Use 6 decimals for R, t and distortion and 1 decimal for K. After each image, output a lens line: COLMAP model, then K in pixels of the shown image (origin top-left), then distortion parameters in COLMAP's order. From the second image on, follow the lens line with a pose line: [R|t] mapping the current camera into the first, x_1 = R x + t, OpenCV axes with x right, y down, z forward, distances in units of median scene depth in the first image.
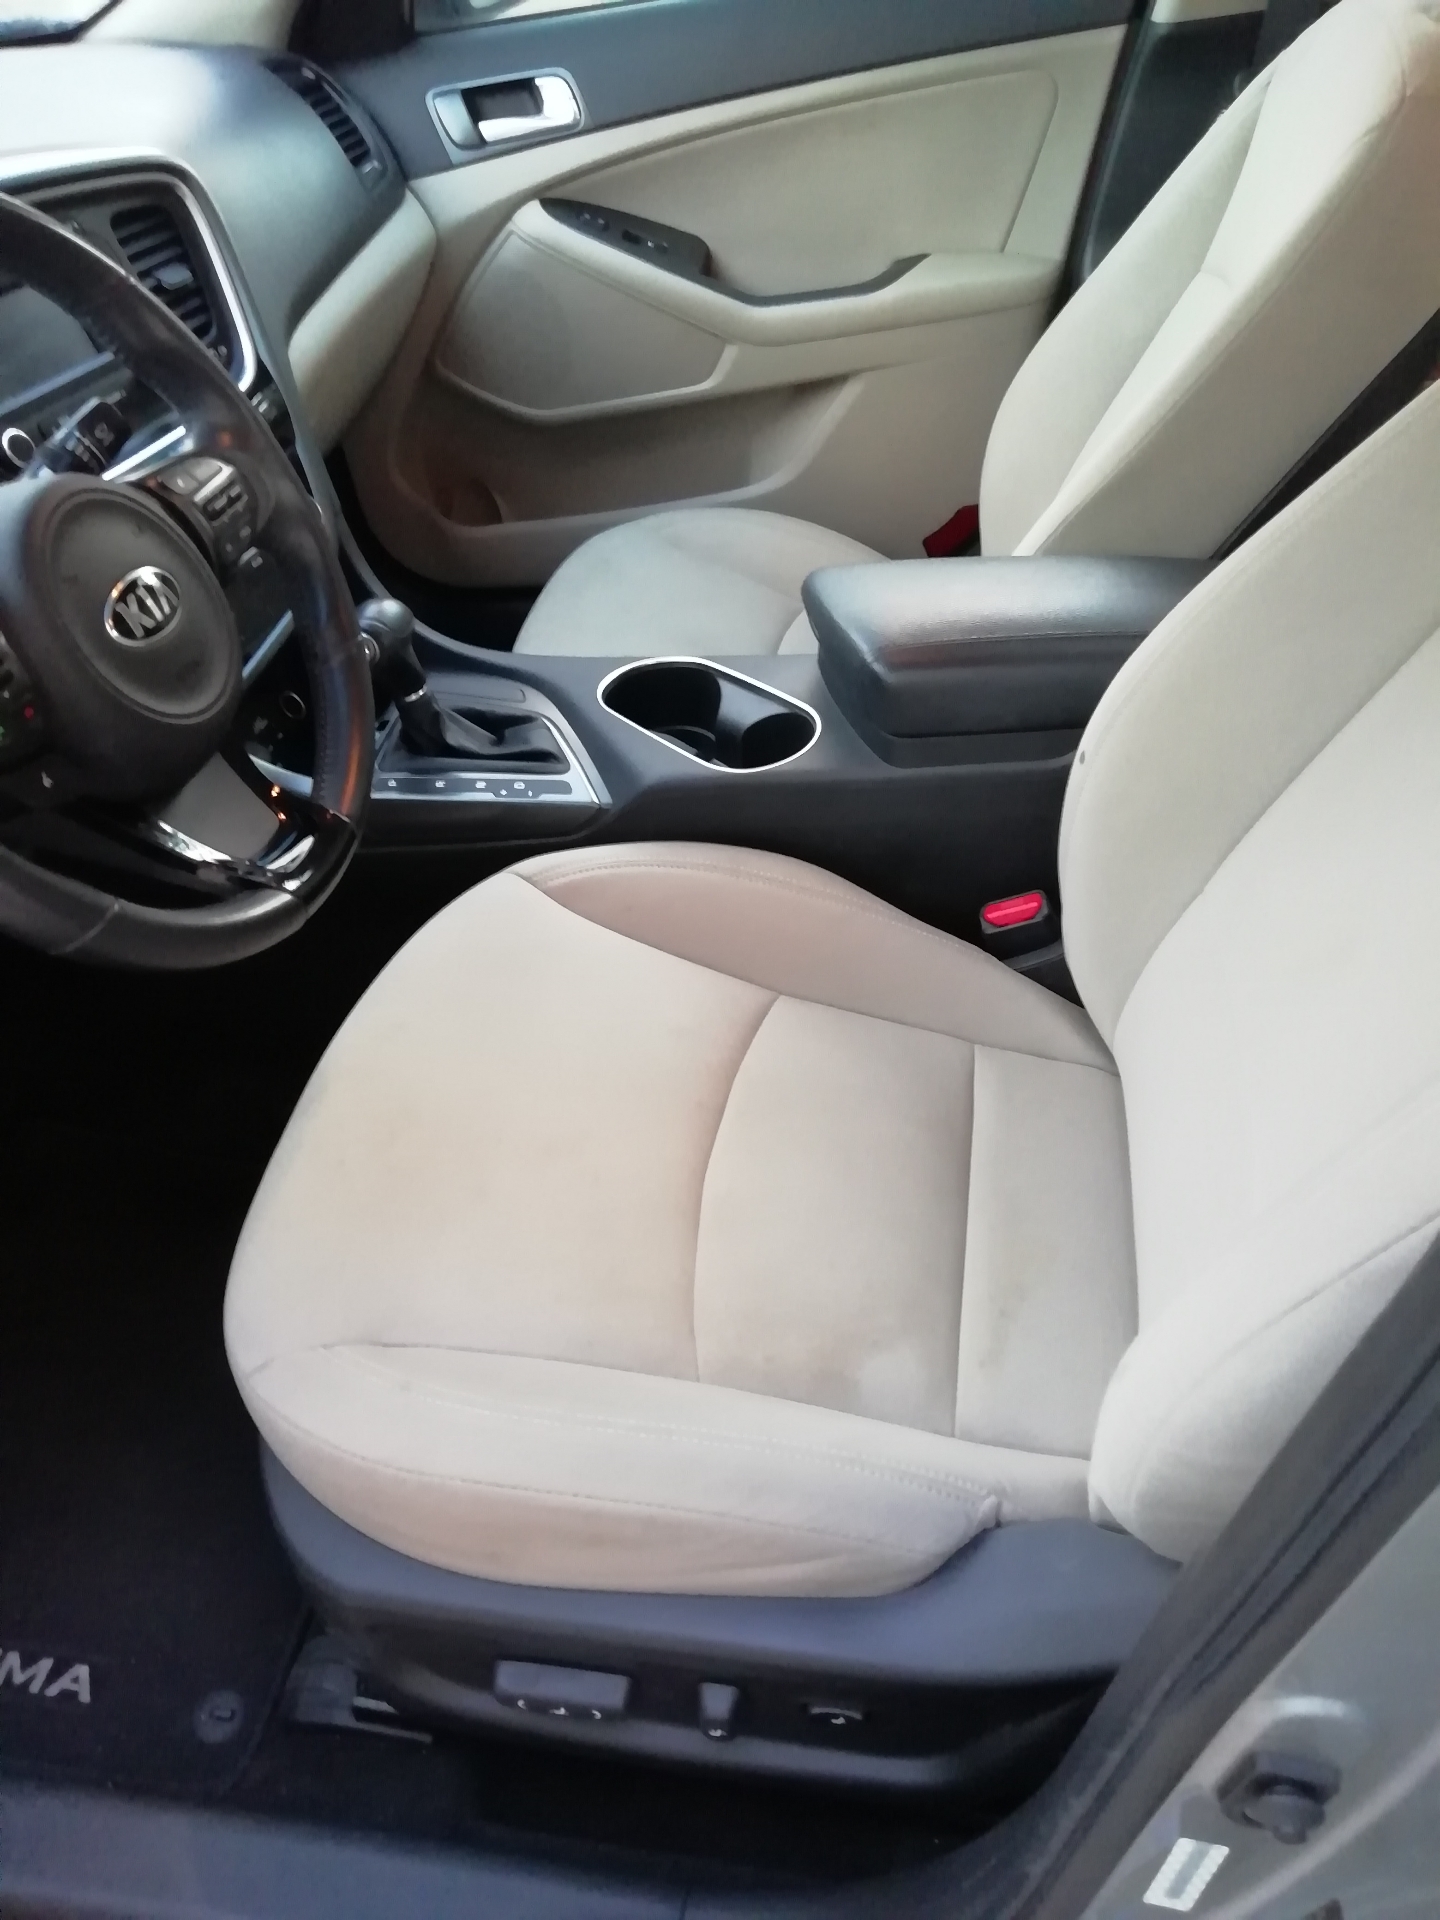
lens RADIAL K [[1463.1, 0, 723.7], [0, 1463.1, 961.0], [0, 0, 1]] dist [0.029042, -0.002595]
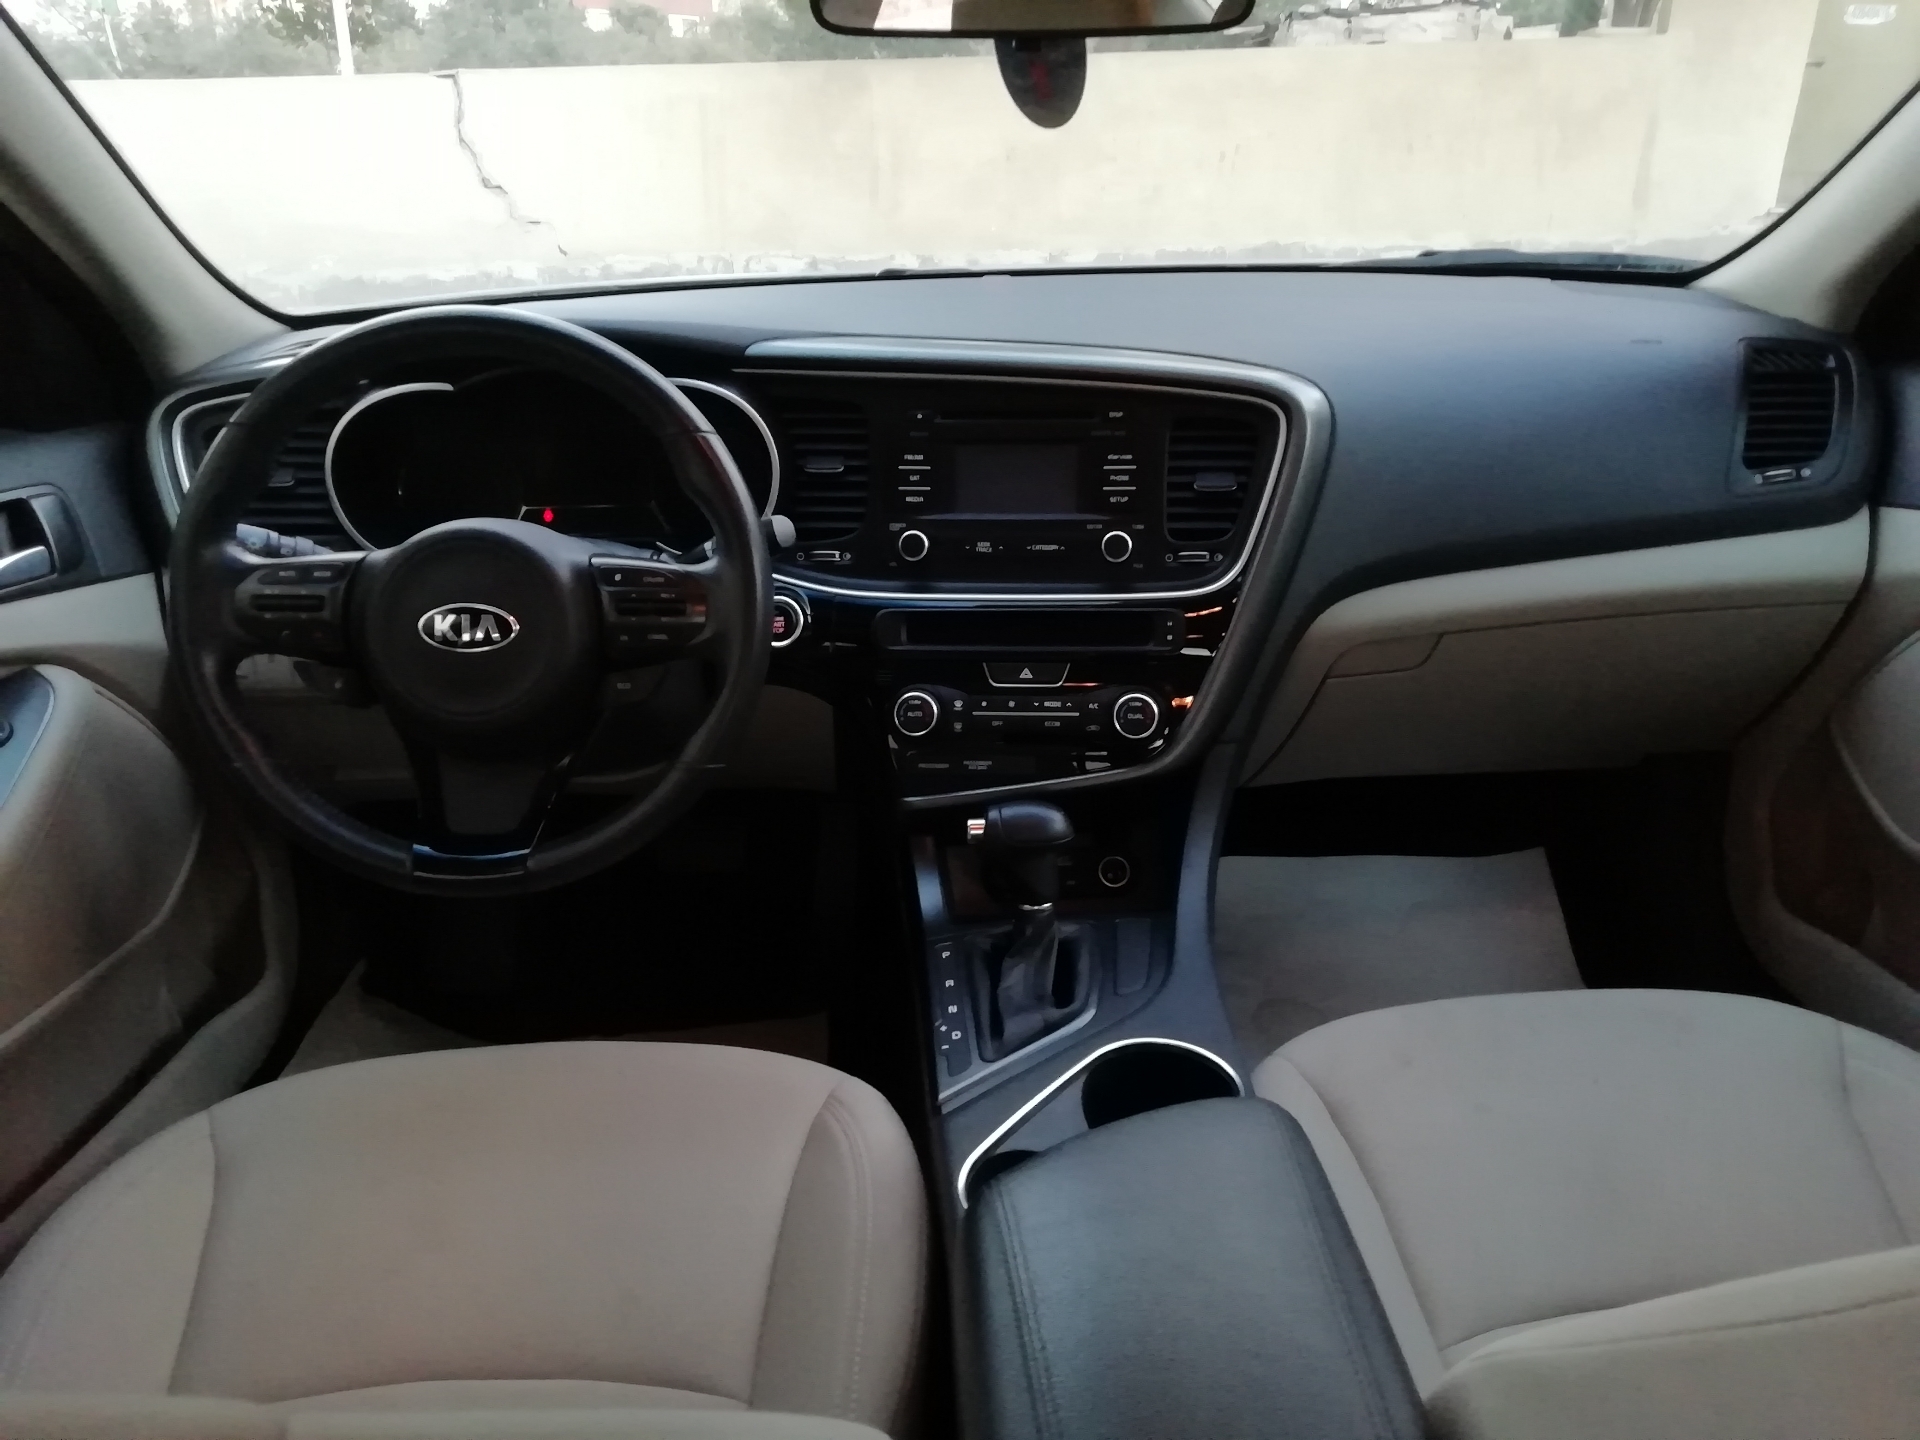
lens RADIAL K [[1441.5, 0, 970.2], [0, 1441.5, 711.6], [0, 0, 1]] dist [0.048611, -0.026988]
pose [[0.206789, 0.431913, -0.877889, 0.558461], [-0.605323, 0.761413, 0.232023, -0.487413], [0.768650, 0.483427, 0.418899, 0.544982]]
